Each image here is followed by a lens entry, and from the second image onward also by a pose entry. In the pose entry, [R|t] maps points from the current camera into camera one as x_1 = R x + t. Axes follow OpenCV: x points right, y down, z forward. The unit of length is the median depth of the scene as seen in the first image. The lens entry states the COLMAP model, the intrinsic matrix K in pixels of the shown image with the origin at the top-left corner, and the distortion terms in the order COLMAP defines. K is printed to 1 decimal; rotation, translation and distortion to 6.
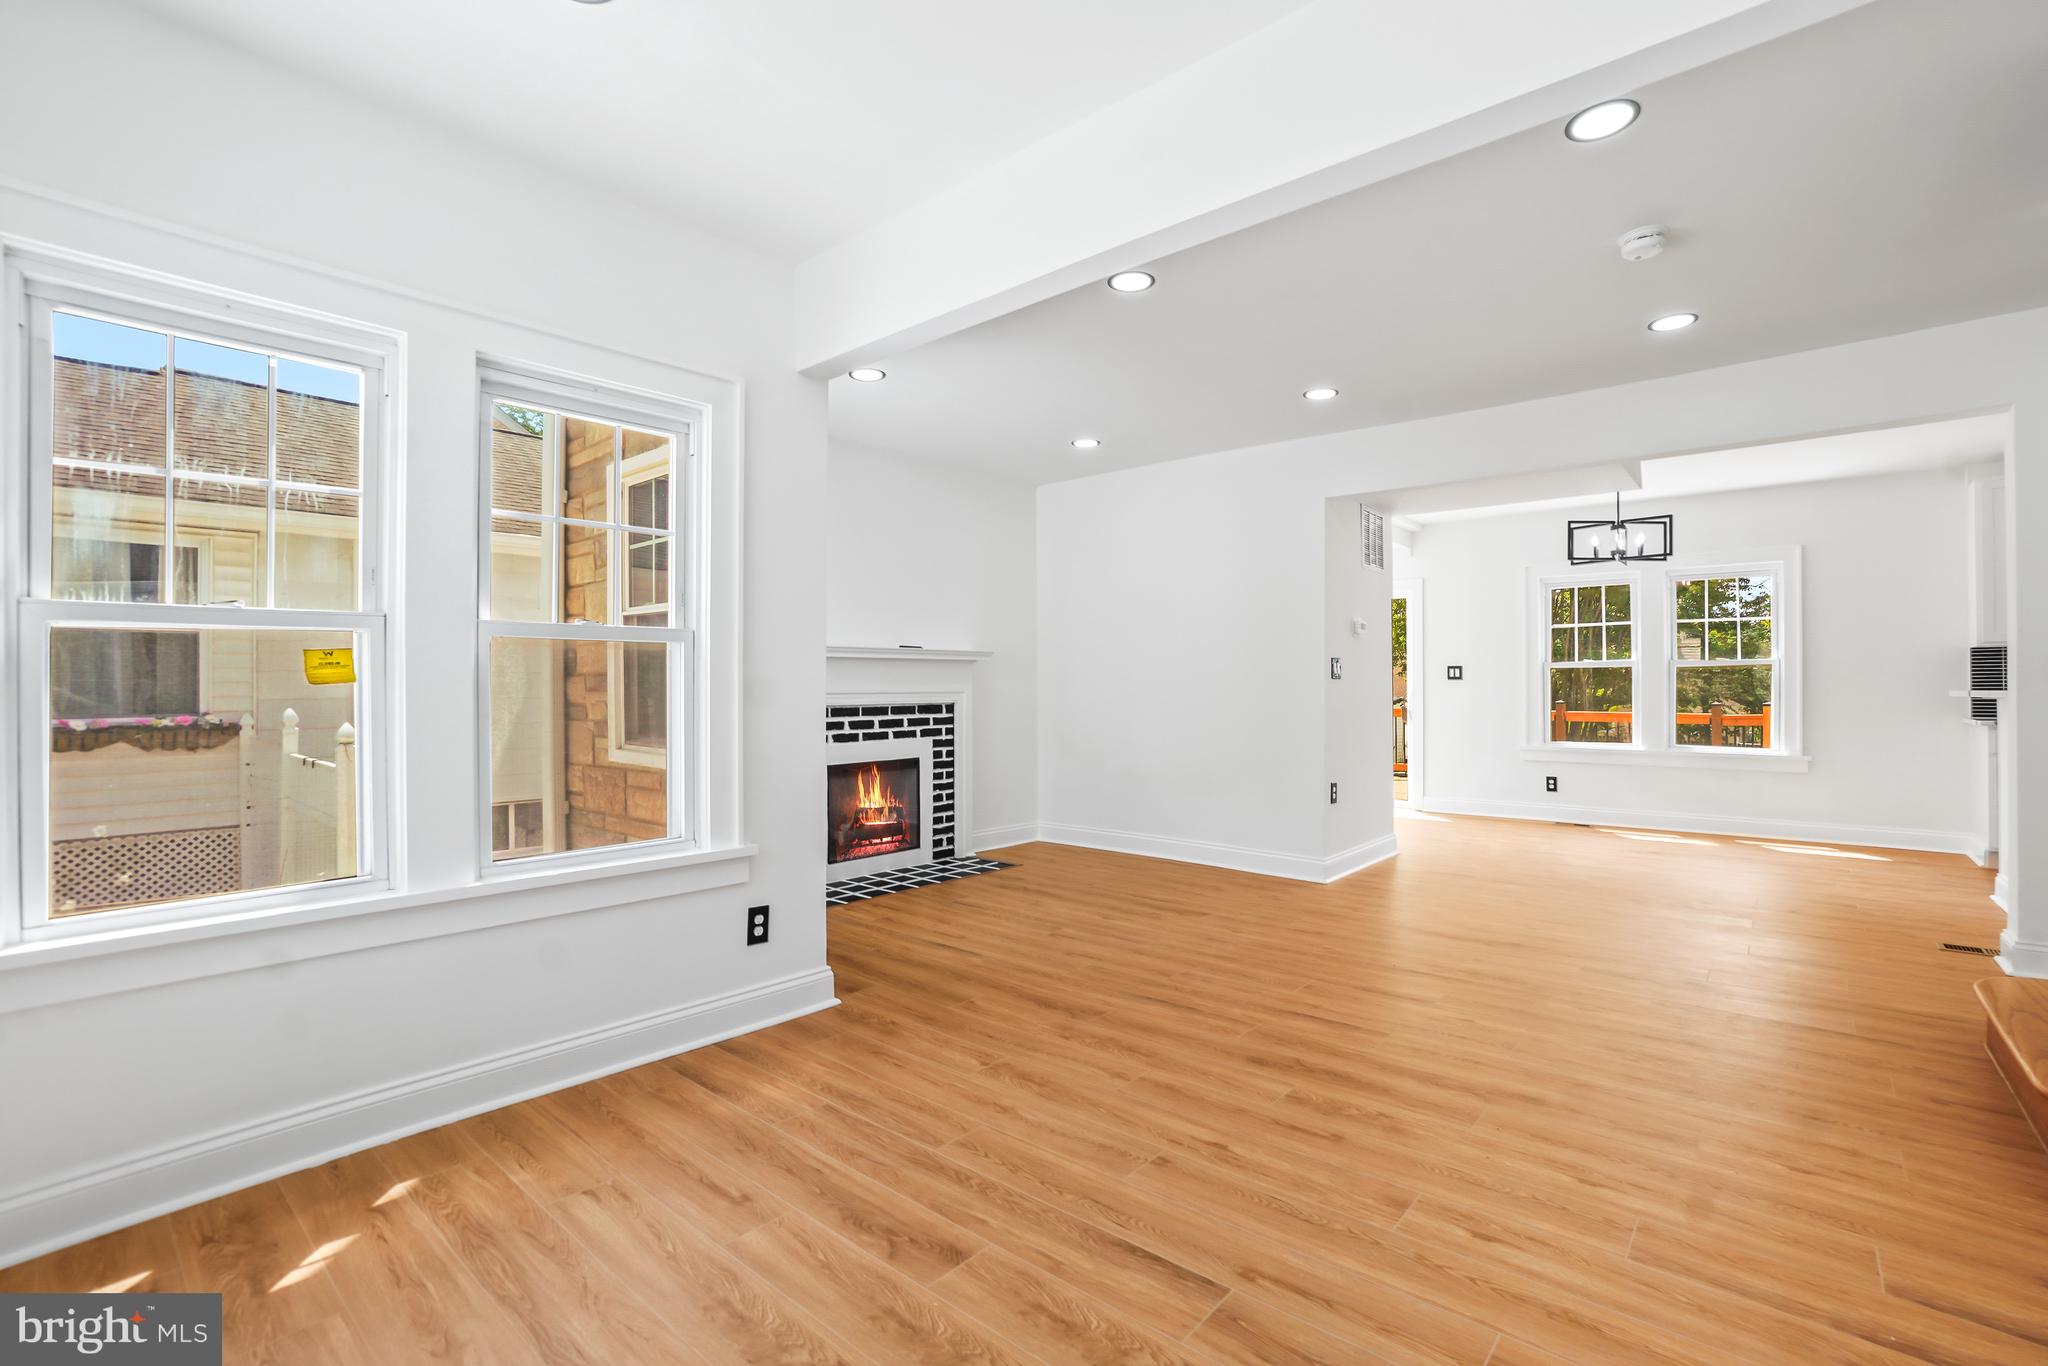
lens RADIAL K [[913.5, 0, 1038.9], [0, 913.5, 684.8], [0, 0, 1]] dist [-0.057106, 0.020936]
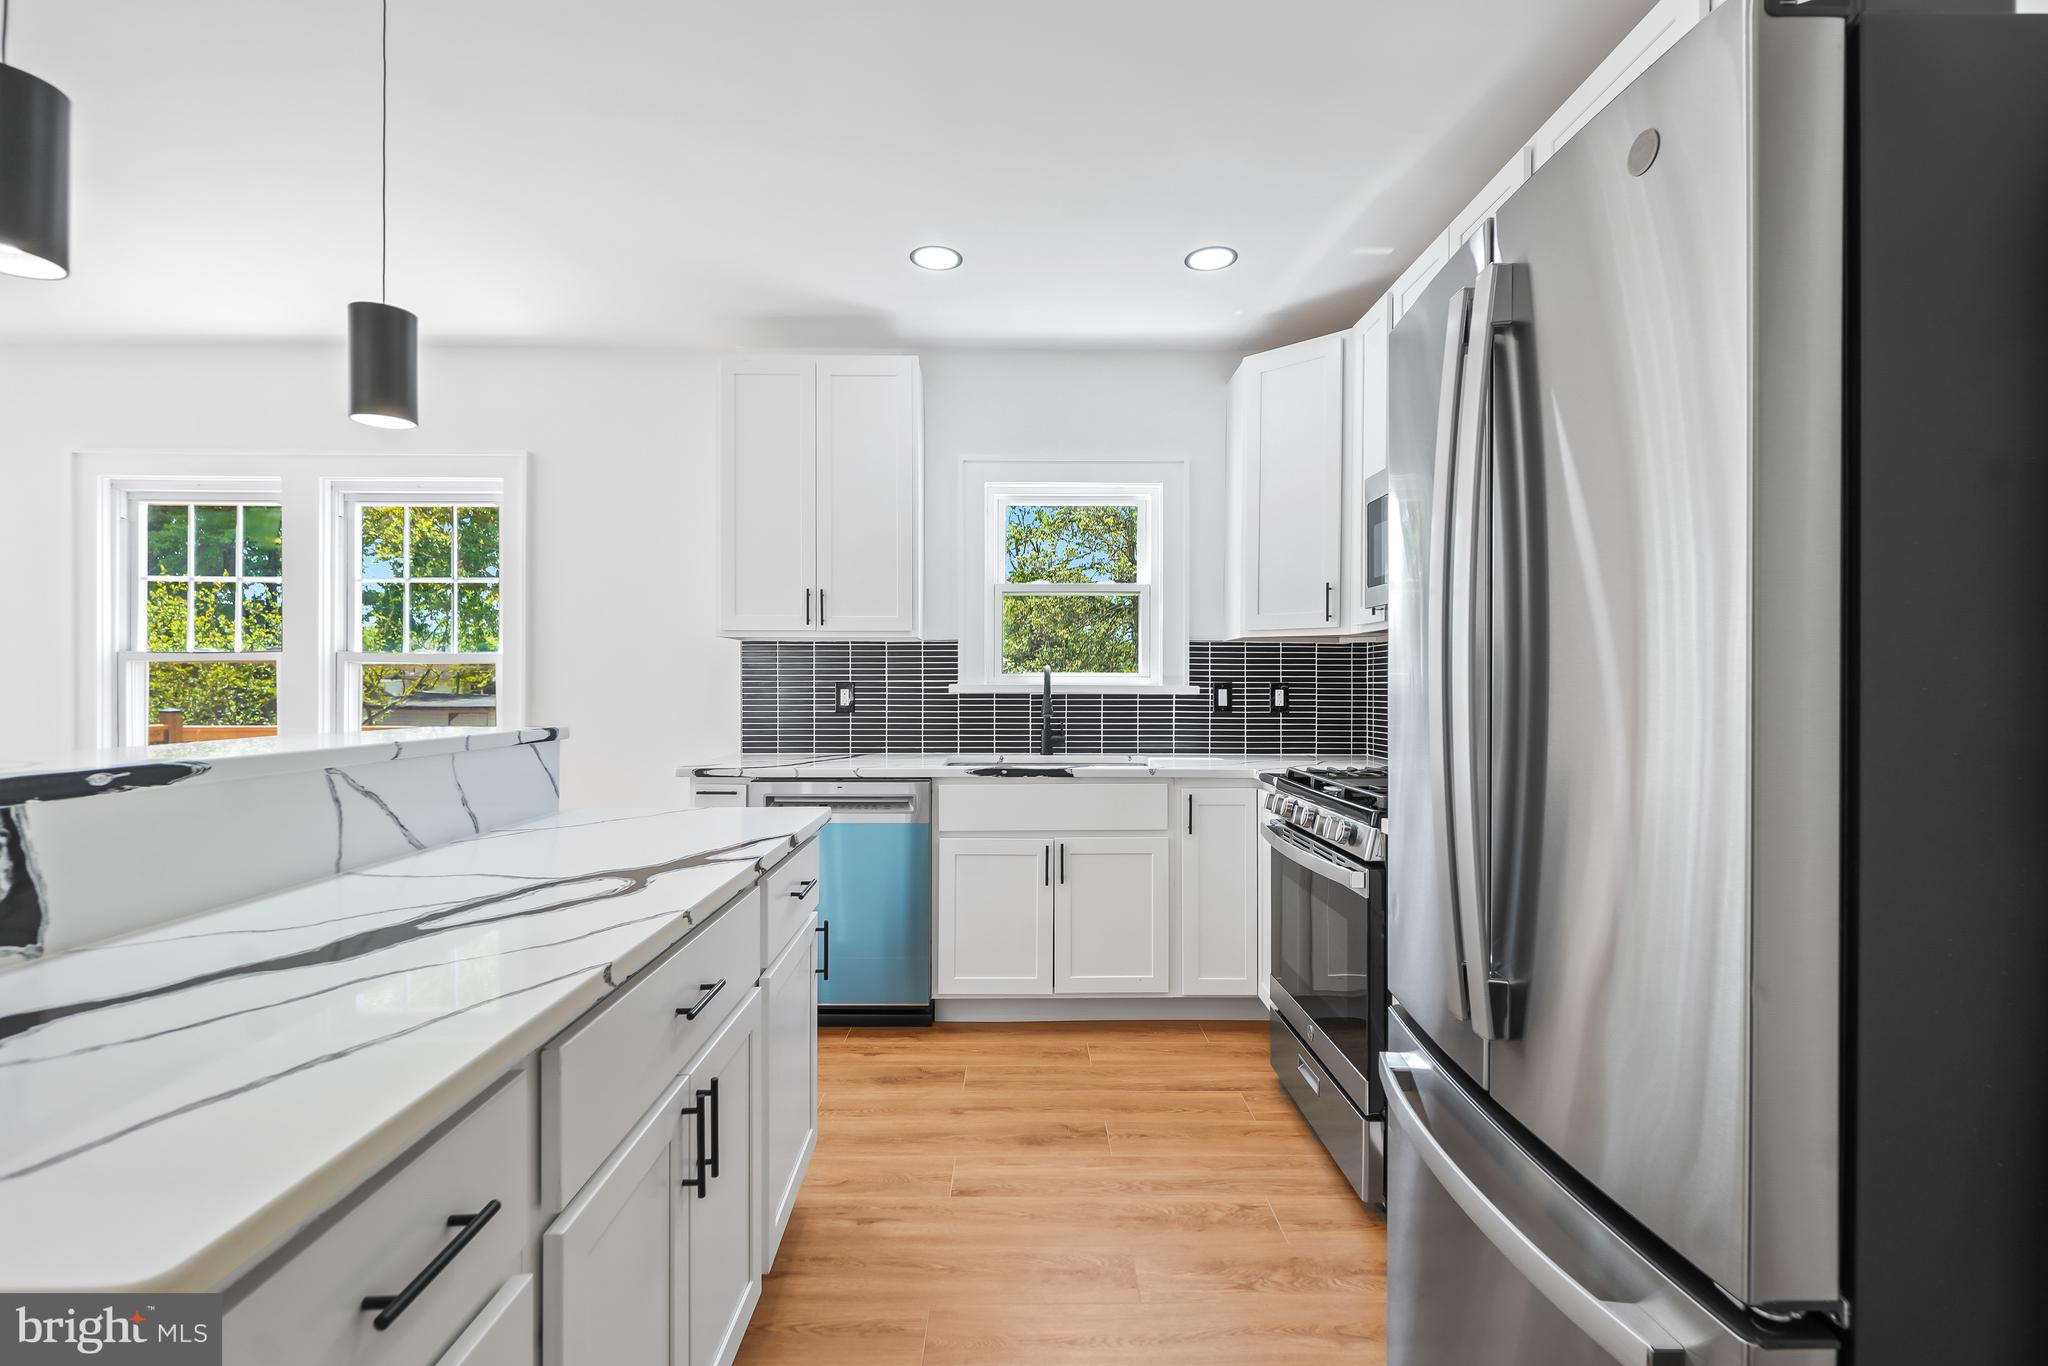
lens RADIAL K [[907.7, 0, 1022.9], [0, 907.7, 685.9], [0, 0, 1]] dist [0.001610, 0.000060]
pose [[0.754250, 0.003275, 0.656579, 0.940084], [-0.006628, 0.999975, 0.002626, -0.015901], [-0.656554, -0.006333, 0.754253, 0.458635]]
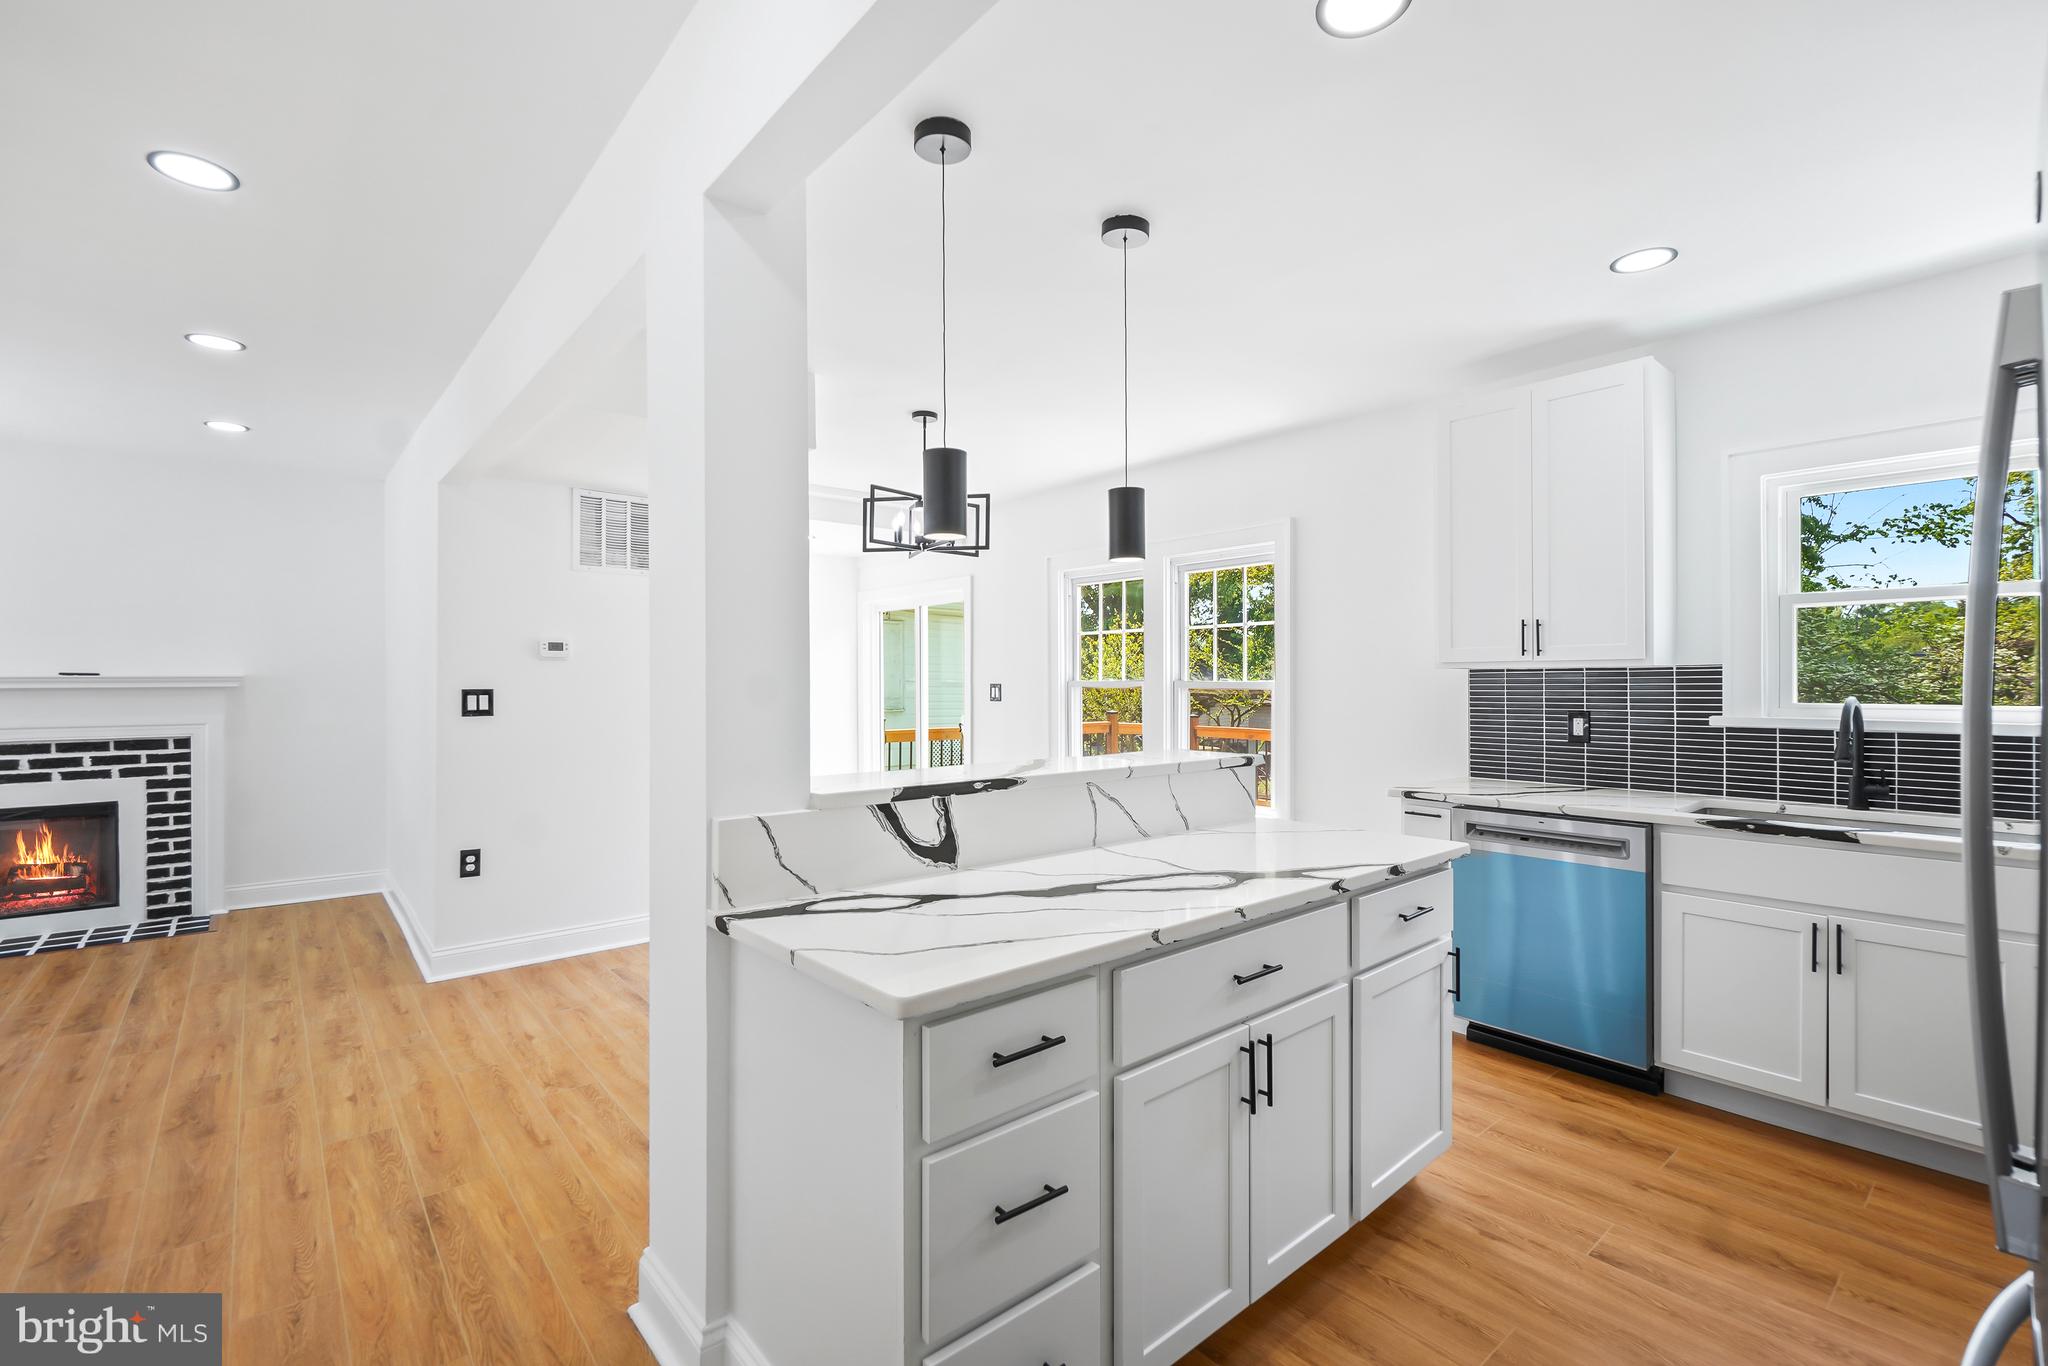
lens RADIAL K [[903.6, 0, 1031.5], [0, 903.6, 687.3], [0, 0, 1]] dist [-0.000652, -0.000644]
pose [[0.987581, 0.001209, -0.157105, 1.008869], [0.000336, 0.999952, 0.009809, -0.042484], [0.157110, -0.009740, 0.987533, 0.346706]]
